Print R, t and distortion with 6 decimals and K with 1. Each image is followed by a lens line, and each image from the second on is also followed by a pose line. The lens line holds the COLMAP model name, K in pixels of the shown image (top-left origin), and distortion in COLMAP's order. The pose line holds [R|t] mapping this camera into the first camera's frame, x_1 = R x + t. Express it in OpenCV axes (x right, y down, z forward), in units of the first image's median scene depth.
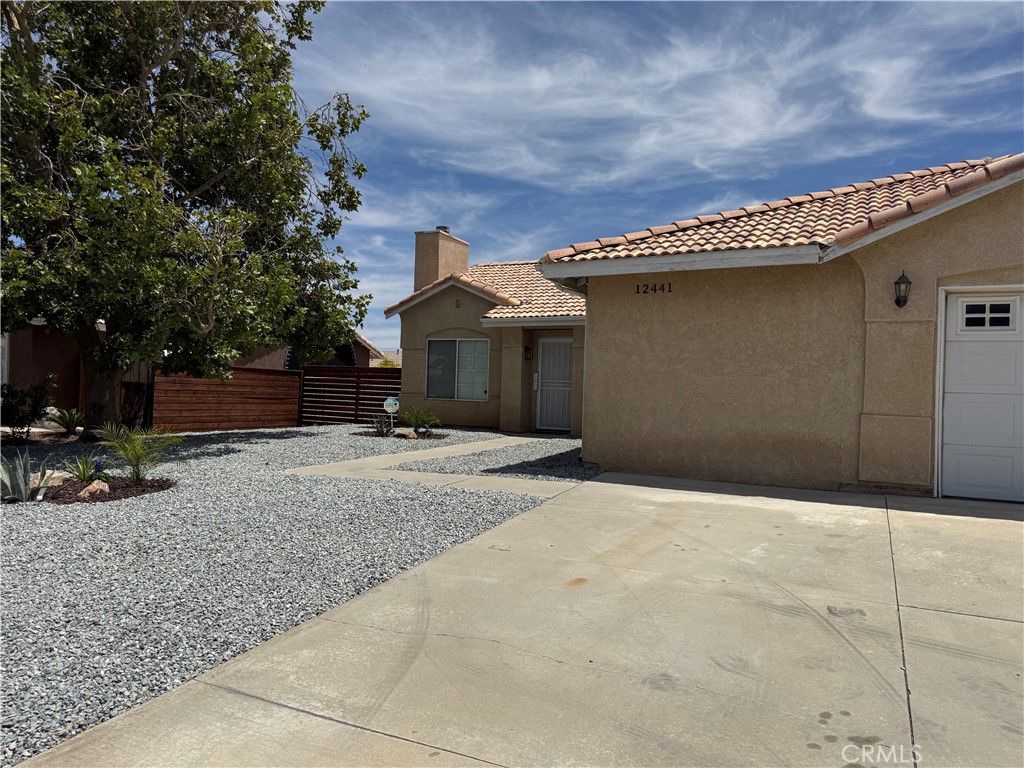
lens RADIAL K [[724.2, 0, 511.8], [0, 724.2, 389.2], [0, 0, 1]] dist [0.068531, -0.093959]
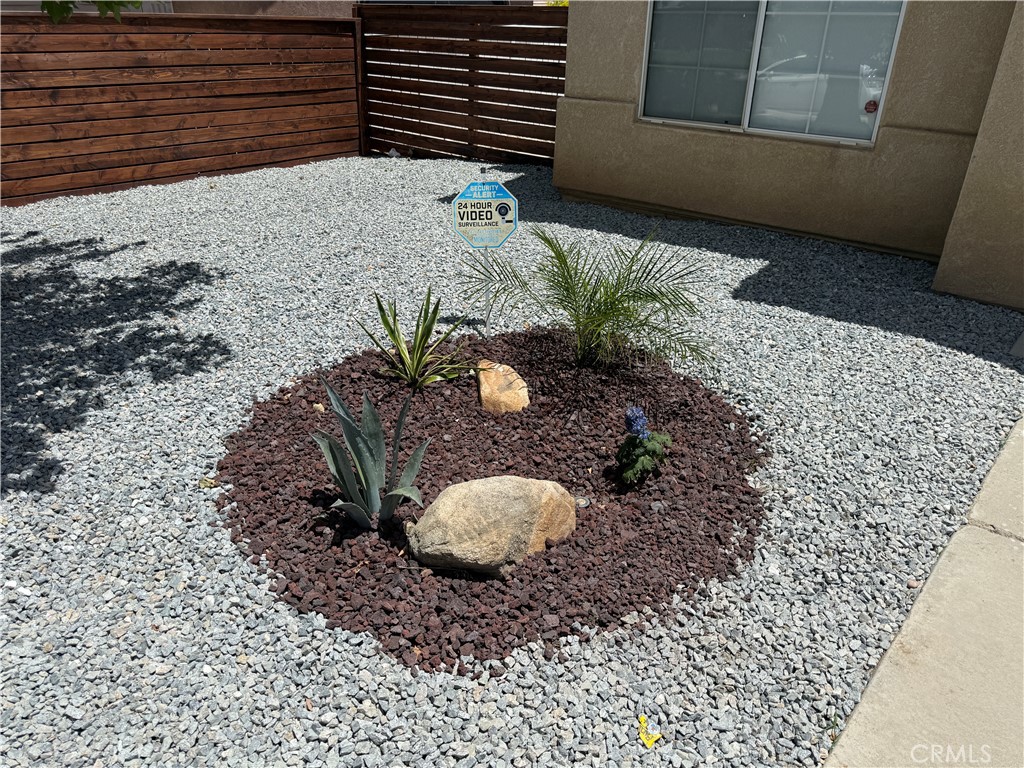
lens RADIAL K [[724.2, 0, 511.8], [0, 724.2, 389.2], [0, 0, 1]] dist [0.068531, -0.093959]
pose [[0.963169, 0.104127, -0.247916, -0.082950], [0.017916, 0.895079, 0.445548, -0.024772], [0.268298, -0.433579, 0.860247, 0.671436]]
